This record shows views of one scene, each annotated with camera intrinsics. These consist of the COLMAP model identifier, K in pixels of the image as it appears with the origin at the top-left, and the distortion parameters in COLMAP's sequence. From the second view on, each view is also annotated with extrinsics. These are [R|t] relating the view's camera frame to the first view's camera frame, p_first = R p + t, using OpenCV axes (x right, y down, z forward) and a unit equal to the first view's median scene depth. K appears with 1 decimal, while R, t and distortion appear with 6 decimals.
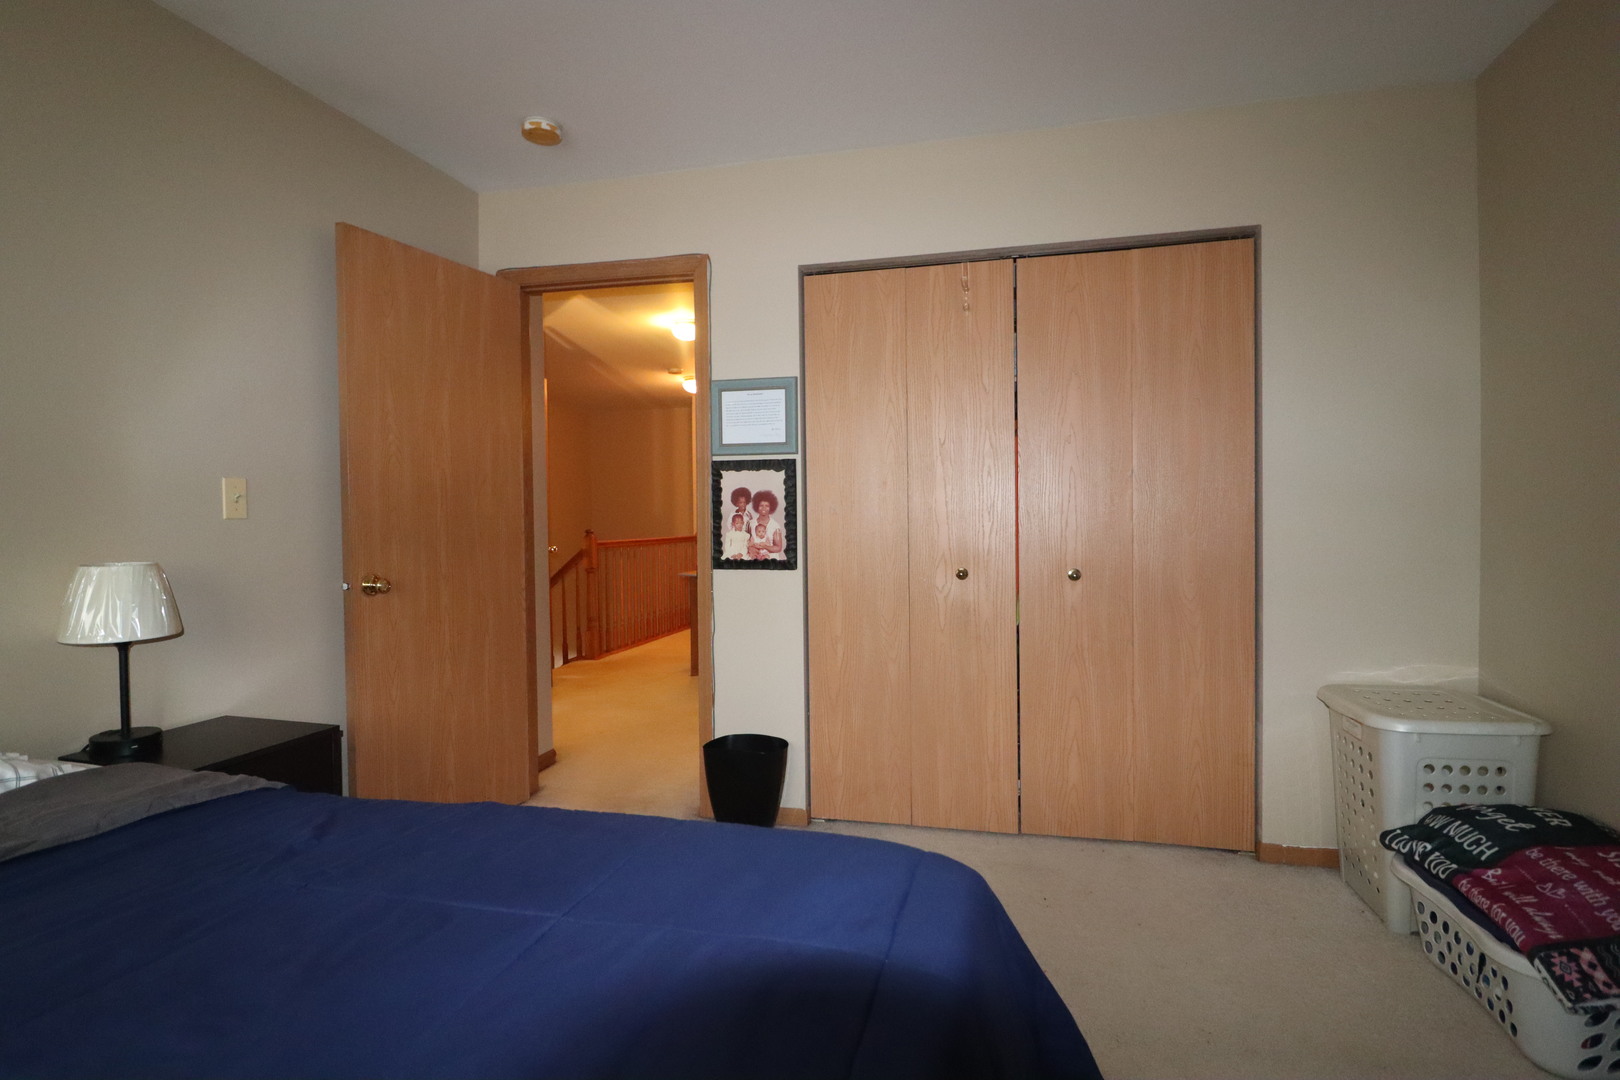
lens RADIAL K [[782.9, 0, 822.1], [0, 782.9, 532.8], [0, 0, 1]] dist [0.001650, -0.000047]
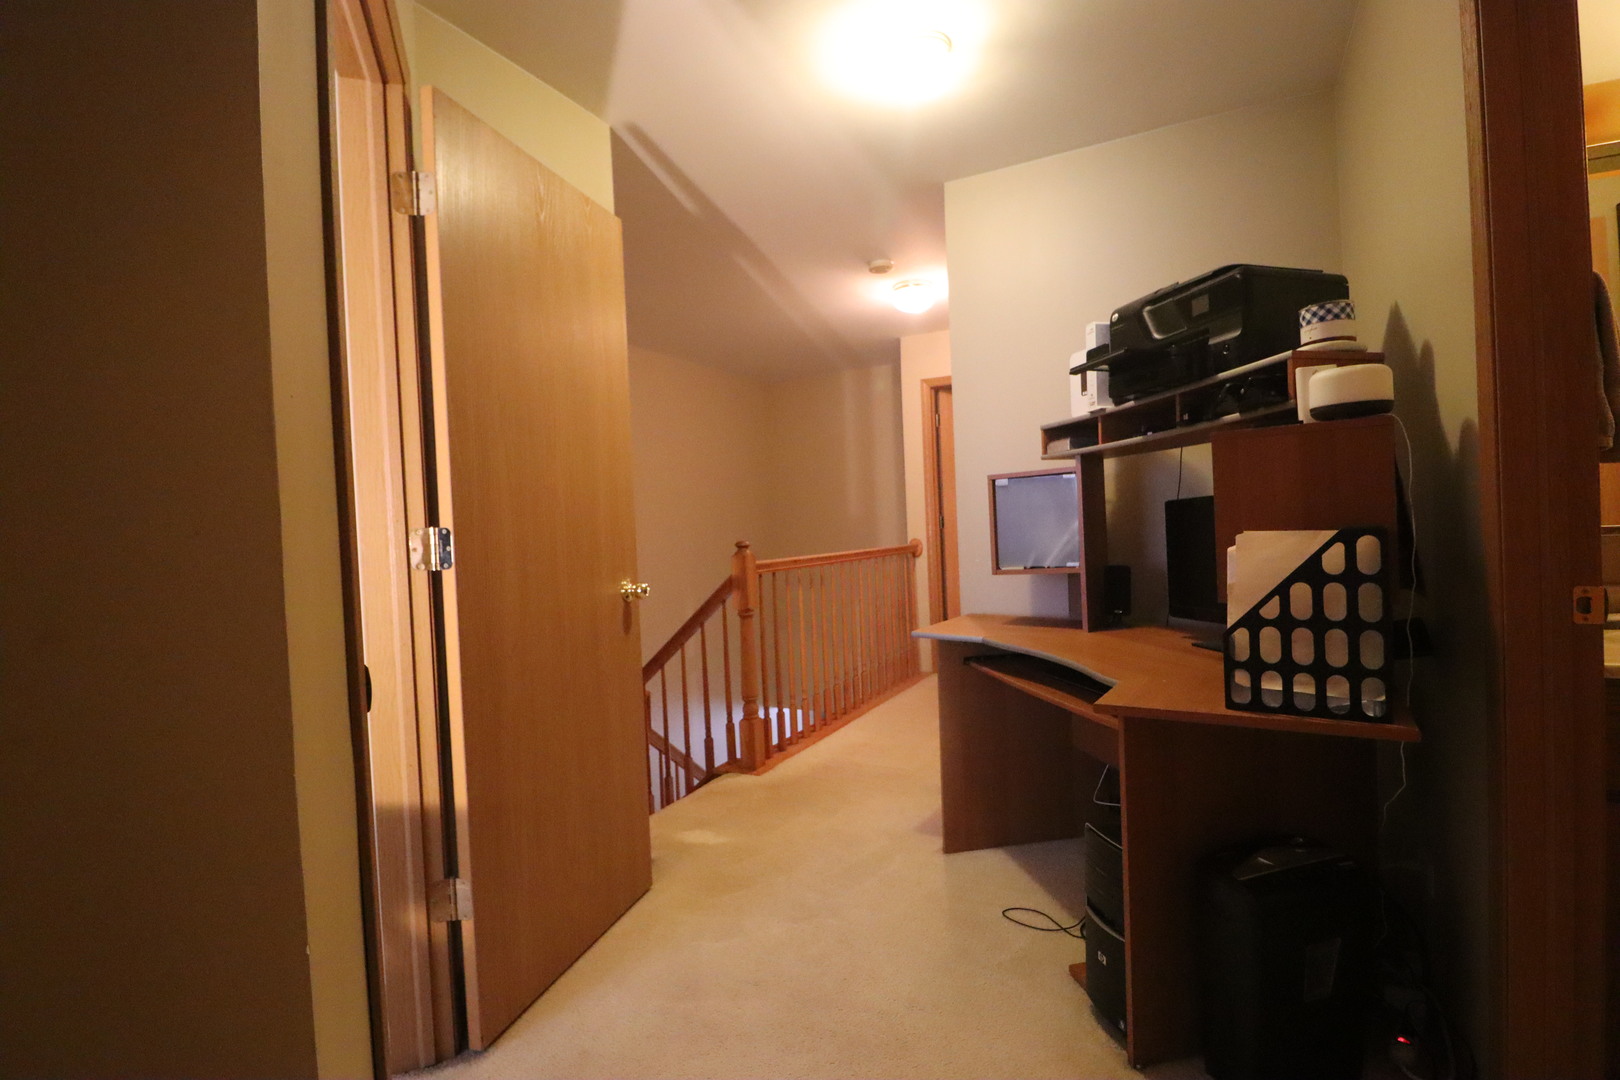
lens RADIAL K [[762.9, 0, 812.4], [0, 762.9, 536.1], [0, 0, 1]] dist [-0.004317, -0.000690]
pose [[0.966807, -0.029445, -0.253807, -0.105951], [0.029161, 0.999563, -0.004880, -0.003974], [0.253840, -0.002683, 0.967243, 0.473010]]
